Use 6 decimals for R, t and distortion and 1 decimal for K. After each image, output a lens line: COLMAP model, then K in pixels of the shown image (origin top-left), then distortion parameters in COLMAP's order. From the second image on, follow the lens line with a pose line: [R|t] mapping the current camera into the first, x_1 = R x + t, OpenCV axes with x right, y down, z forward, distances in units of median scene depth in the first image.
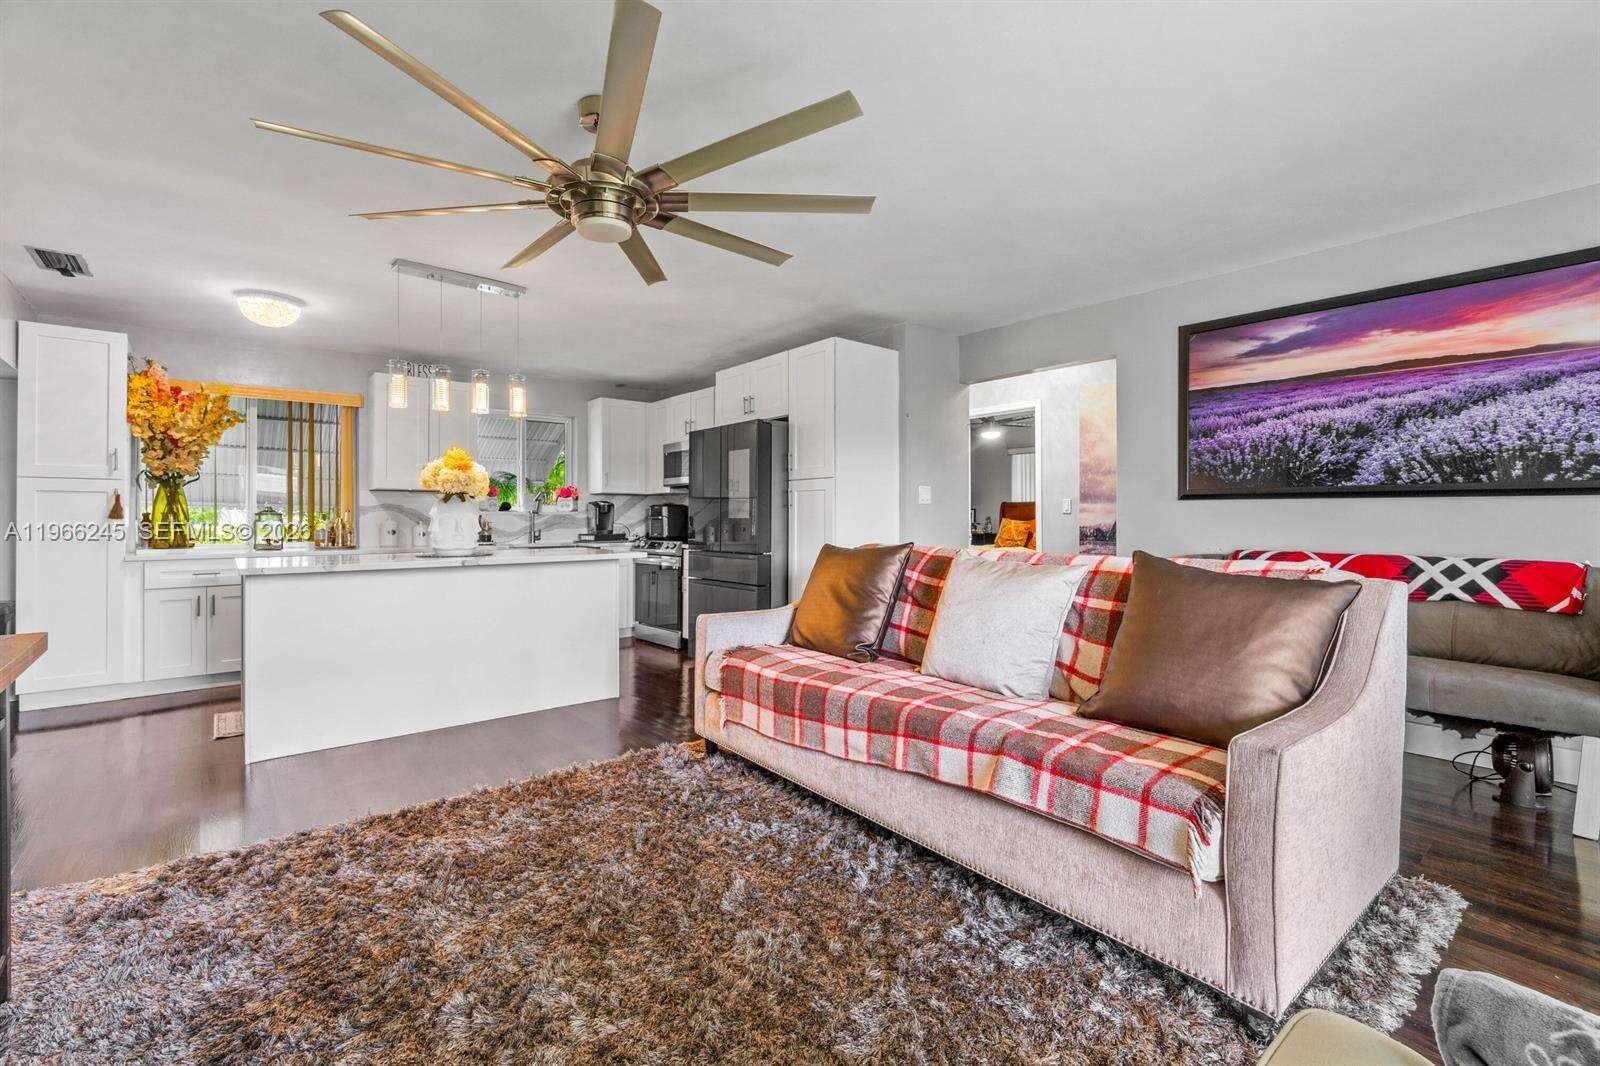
lens RADIAL K [[711.5, 0, 797.8], [0, 711.5, 521.9], [0, 0, 1]] dist [0.001944, -0.000052]
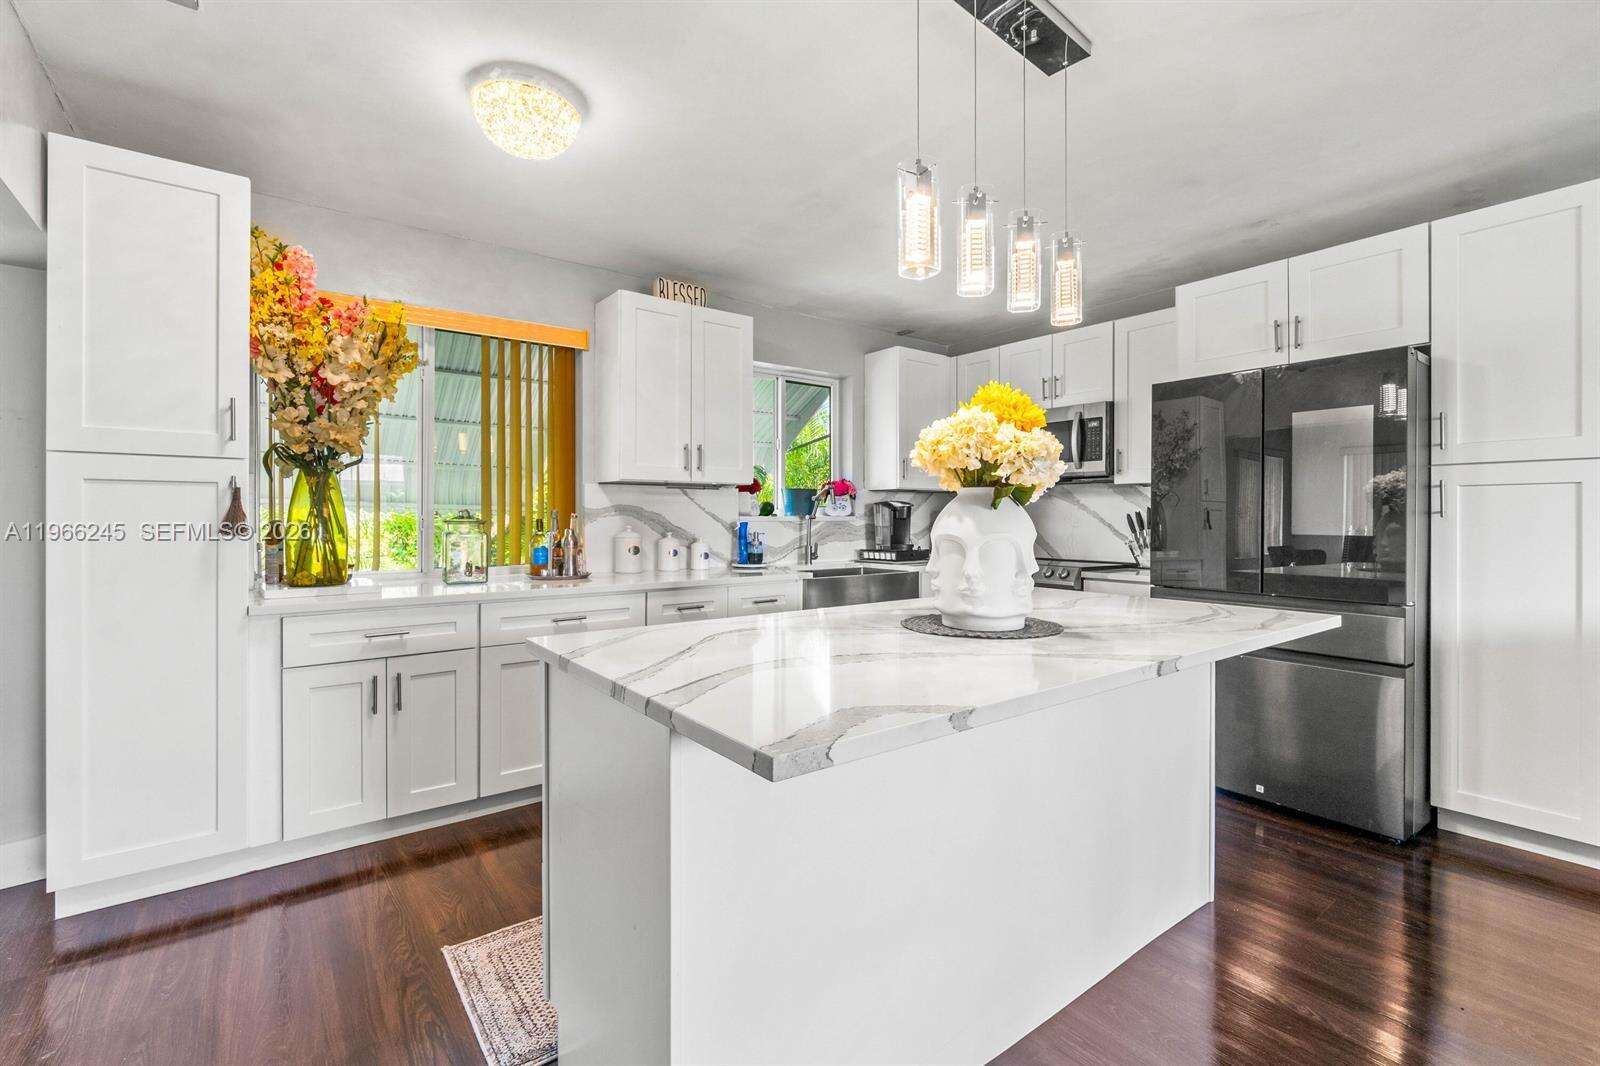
lens RADIAL K [[711.5, 0, 794.7], [0, 711.5, 527.0], [0, 0, 1]] dist [0.001944, -0.000052]
pose [[0.999010, 0.005559, -0.044146, -0.484424], [-0.005116, 0.999936, 0.010137, -0.015799], [0.044200, -0.009901, 0.998974, 0.461992]]
